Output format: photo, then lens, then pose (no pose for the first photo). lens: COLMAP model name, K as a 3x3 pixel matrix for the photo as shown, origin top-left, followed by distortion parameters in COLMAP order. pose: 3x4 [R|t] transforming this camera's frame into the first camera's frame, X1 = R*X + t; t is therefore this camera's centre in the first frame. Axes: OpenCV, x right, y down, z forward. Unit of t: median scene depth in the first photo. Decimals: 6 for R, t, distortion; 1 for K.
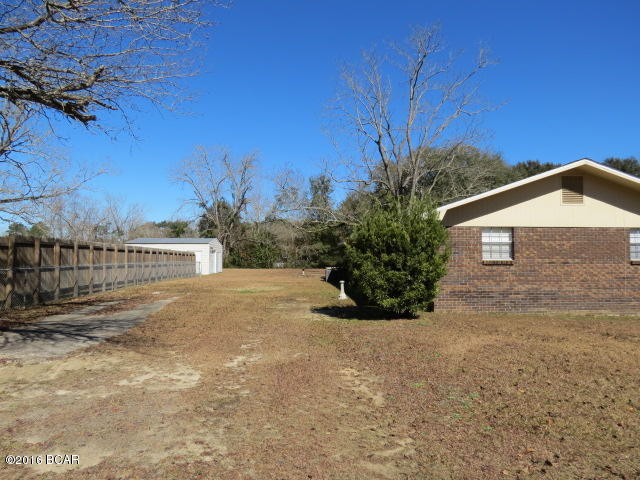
lens RADIAL K [[453.1, 0, 320.0], [0, 453.1, 240.0], [0, 0, 1]] dist [-0.019039, 0.002247]
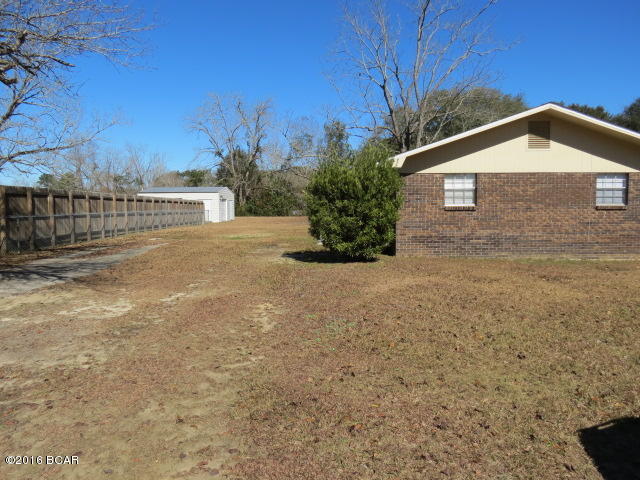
lens RADIAL K [[453.1, 0, 320.0], [0, 453.1, 240.0], [0, 0, 1]] dist [-0.019039, 0.002247]
pose [[0.998250, -0.002661, -0.059079, 0.134496], [0.009437, 0.993353, 0.114716, 0.000477], [0.058381, -0.115073, 0.991640, -0.044057]]
